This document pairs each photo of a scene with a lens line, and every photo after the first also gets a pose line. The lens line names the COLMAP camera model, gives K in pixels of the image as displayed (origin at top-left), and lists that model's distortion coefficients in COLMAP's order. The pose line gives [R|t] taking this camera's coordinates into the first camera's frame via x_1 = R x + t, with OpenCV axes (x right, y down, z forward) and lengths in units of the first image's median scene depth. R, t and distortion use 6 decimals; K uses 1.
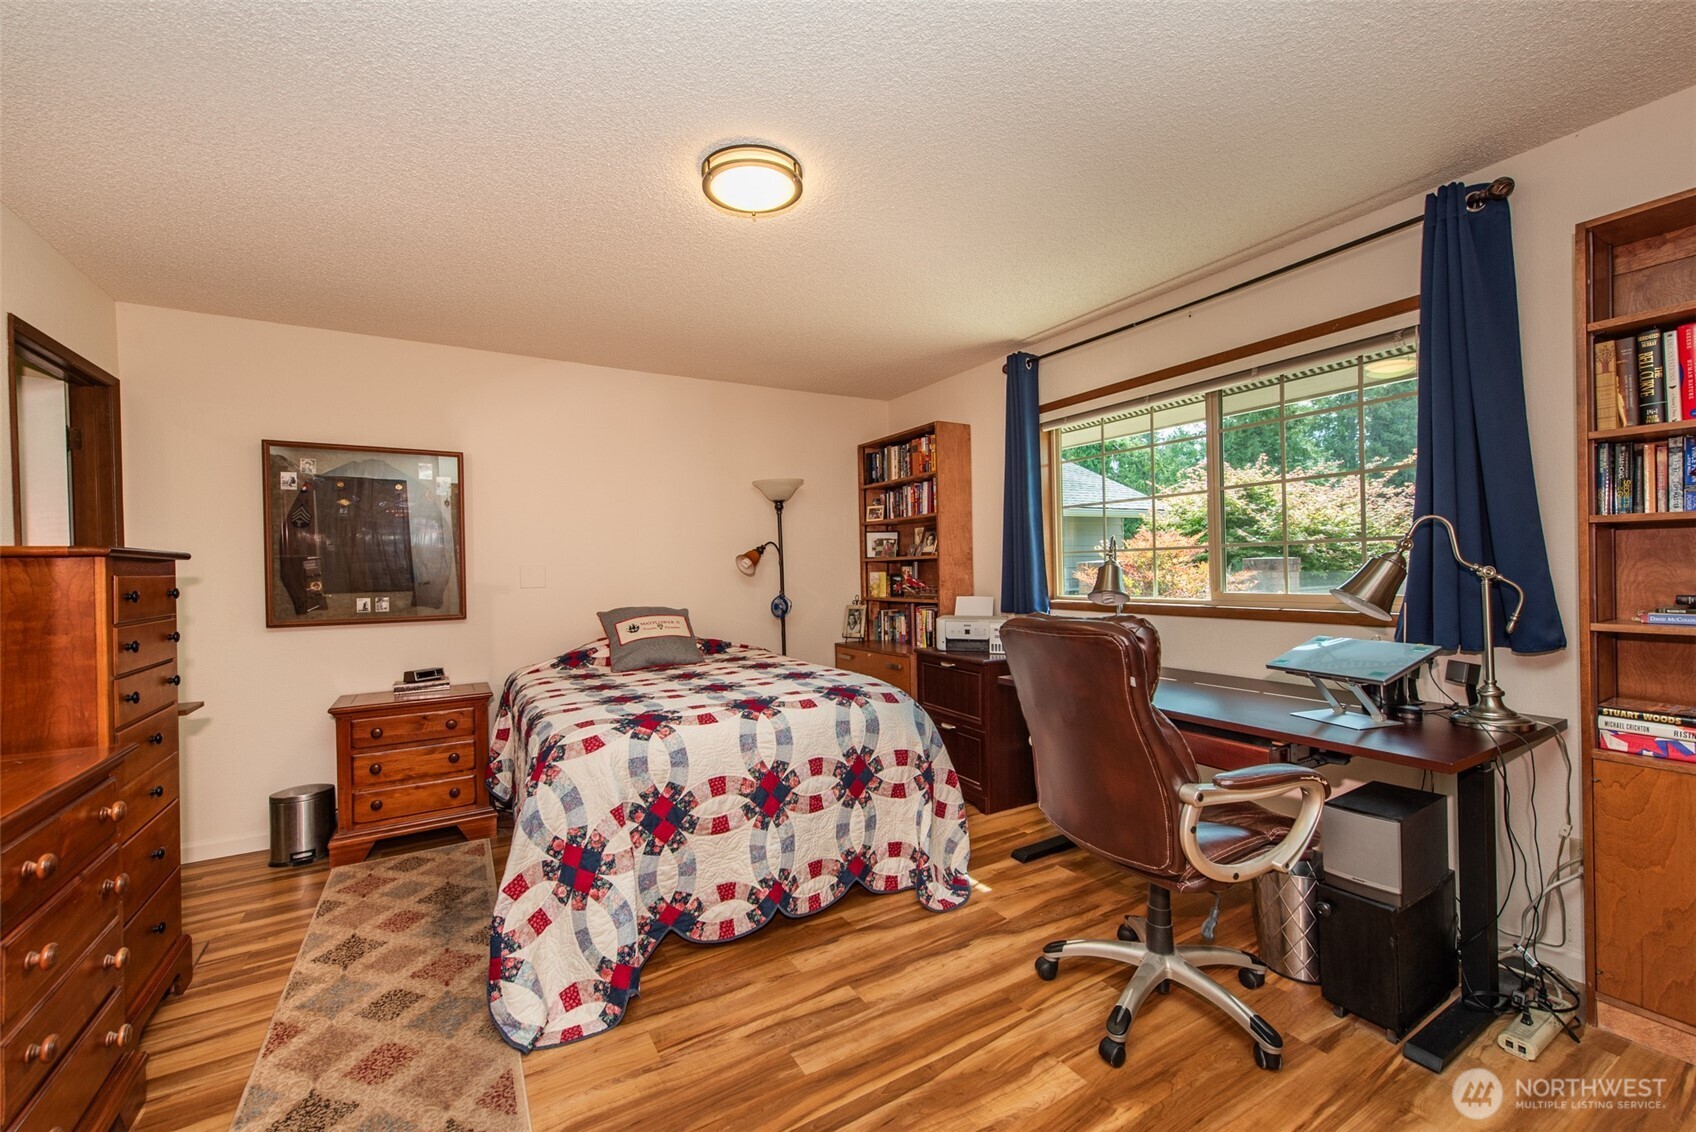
lens RADIAL K [[662.4, 0, 846.6], [0, 662.4, 568.8], [0, 0, 1]] dist [0.001395, -0.001073]
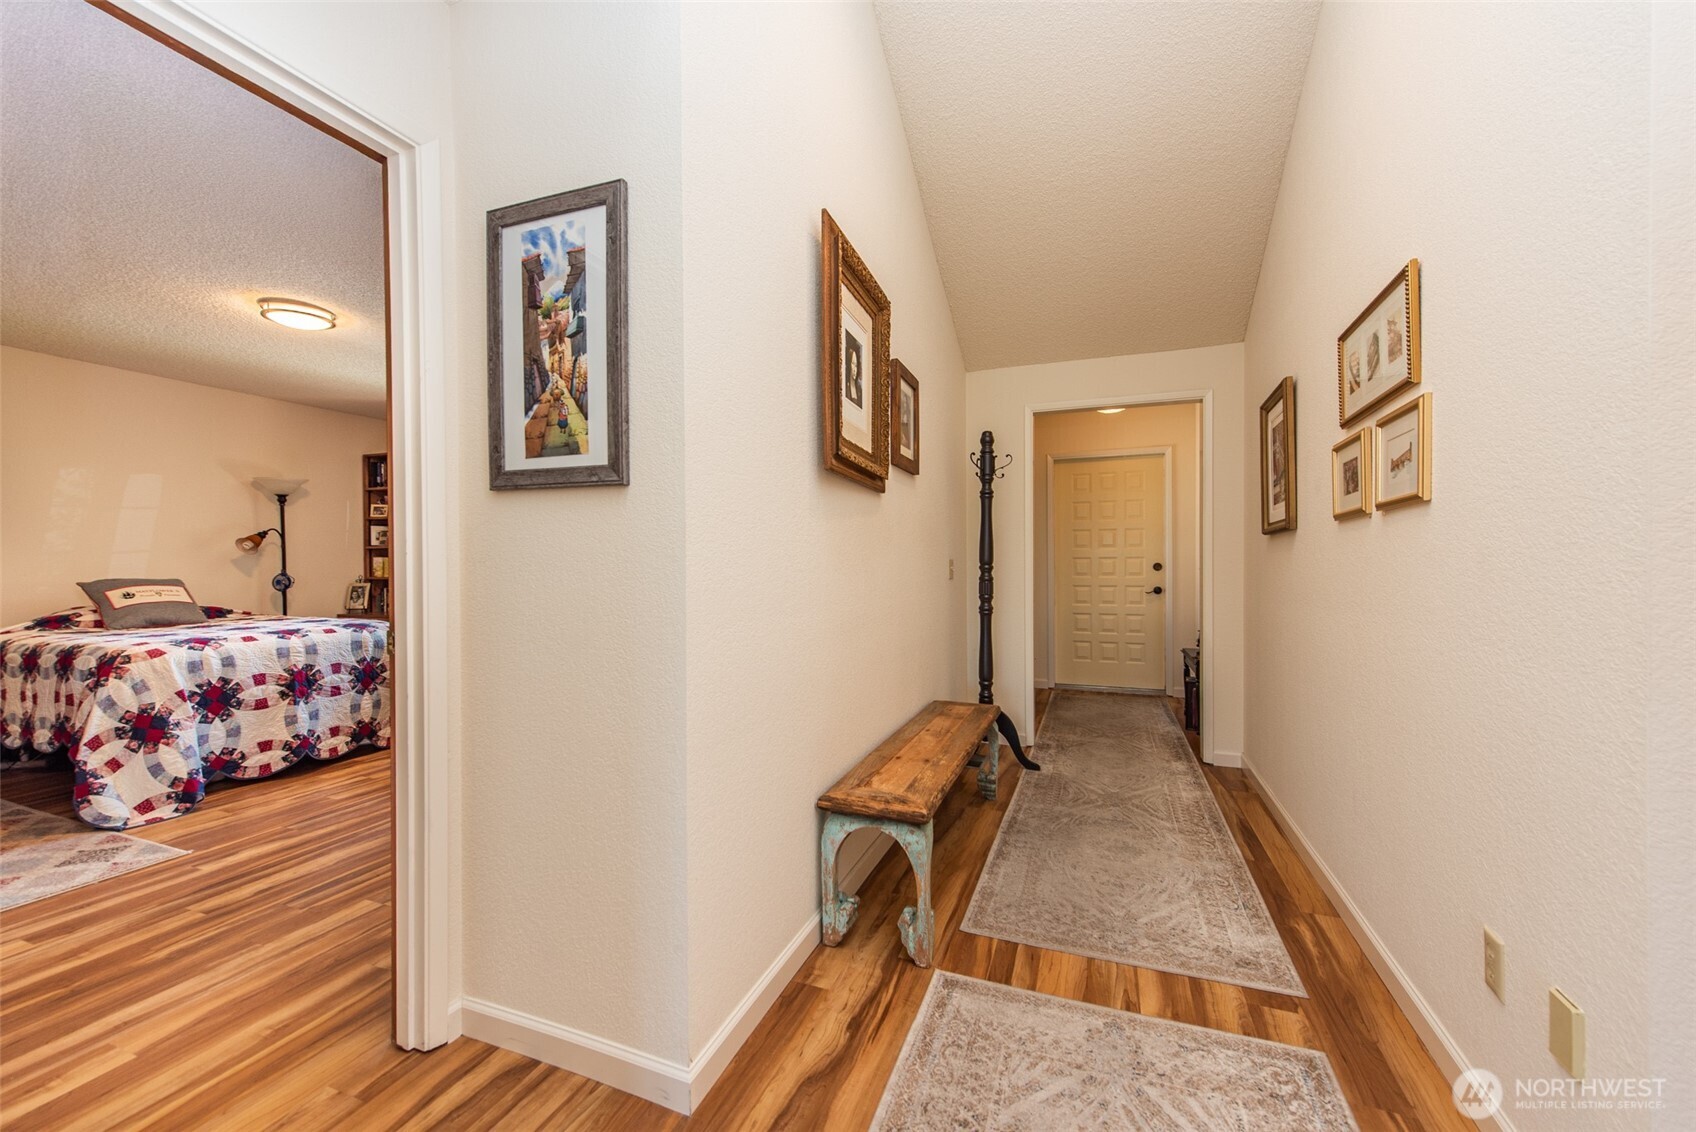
lens RADIAL K [[662.4, 0, 862.6], [0, 662.4, 572.0], [0, 0, 1]] dist [0.001395, -0.001073]
pose [[0.775936, 0.012106, 0.630695, -0.076882], [-0.011025, 0.999923, -0.005630, 0.061965], [-0.630715, -0.002585, 0.776010, -1.145286]]
